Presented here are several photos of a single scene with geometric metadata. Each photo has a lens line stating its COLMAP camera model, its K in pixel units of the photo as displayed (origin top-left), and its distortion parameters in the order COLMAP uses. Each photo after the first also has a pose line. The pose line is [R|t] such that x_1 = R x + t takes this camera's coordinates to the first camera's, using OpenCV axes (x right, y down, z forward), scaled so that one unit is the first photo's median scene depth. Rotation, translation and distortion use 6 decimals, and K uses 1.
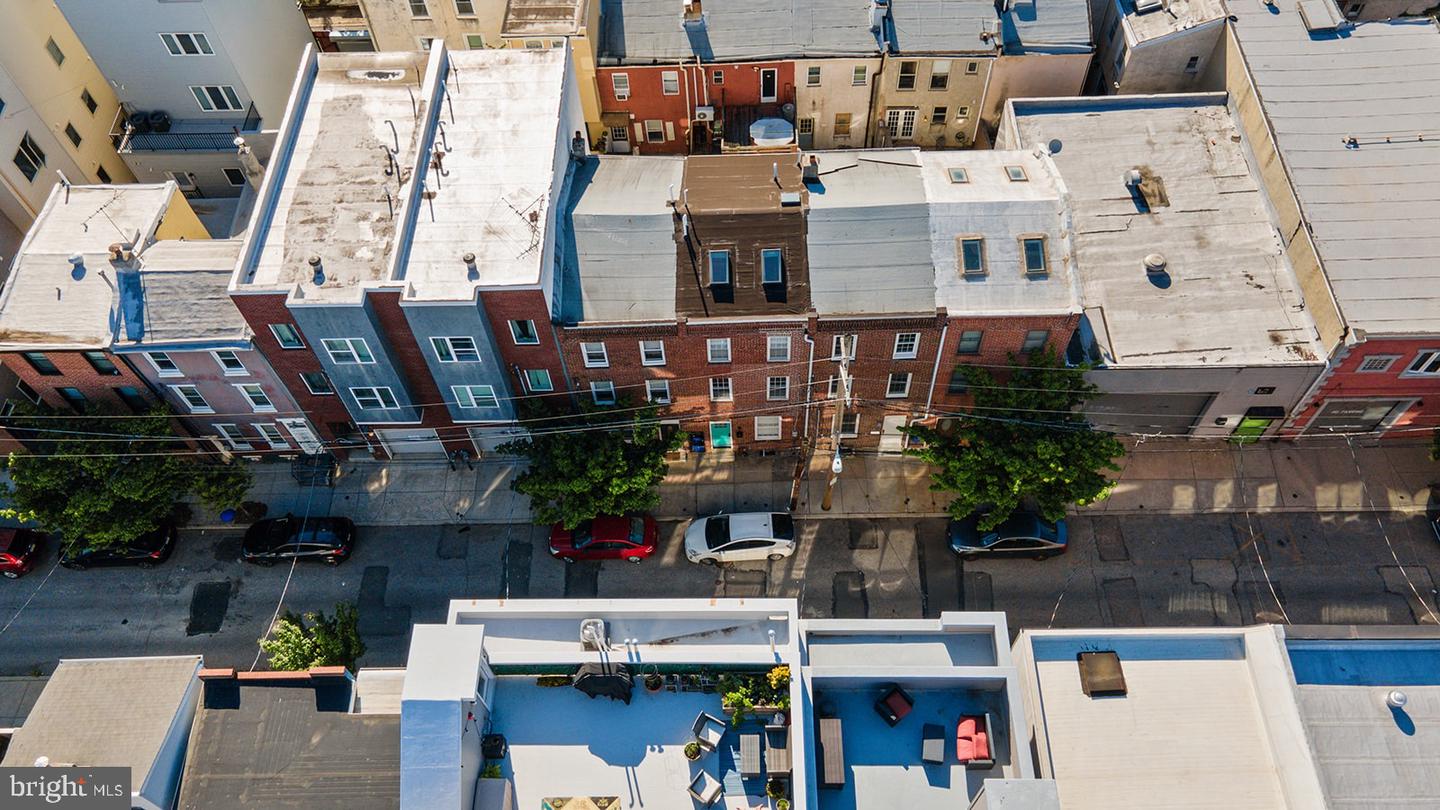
lens RADIAL K [[1080.6, 0, 720.0], [0, 1080.6, 405.0], [0, 0, 1]] dist [0.033353, 0.004851]
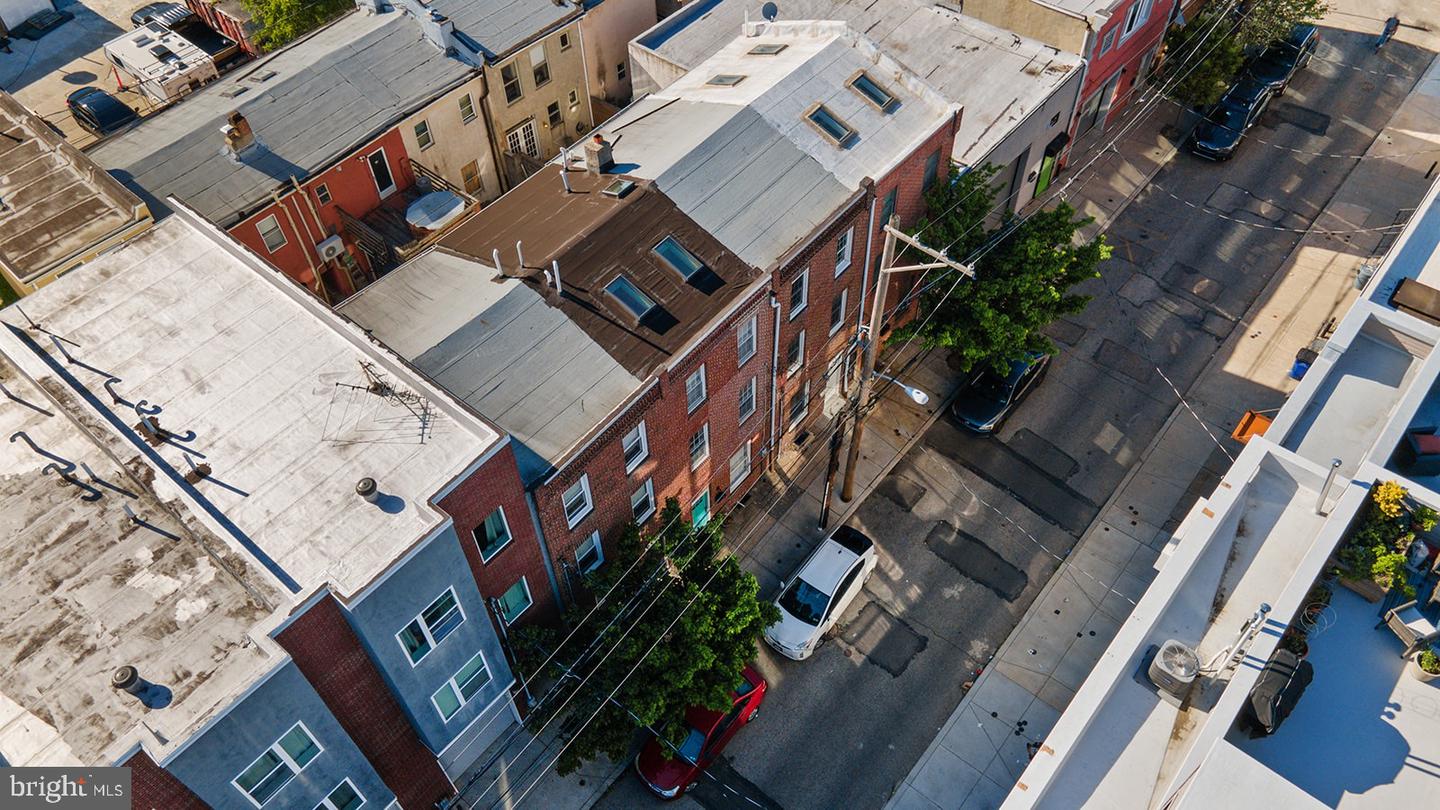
lens RADIAL K [[1046.8, 0, 720.0], [0, 1046.8, 405.0], [0, 0, 1]] dist [-0.005372, 0.095901]
pose [[0.642115, -0.584001, 0.496620, -0.337207], [0.645707, 0.761204, 0.060260, -0.072158], [-0.413221, 0.281977, 0.865874, 0.372536]]
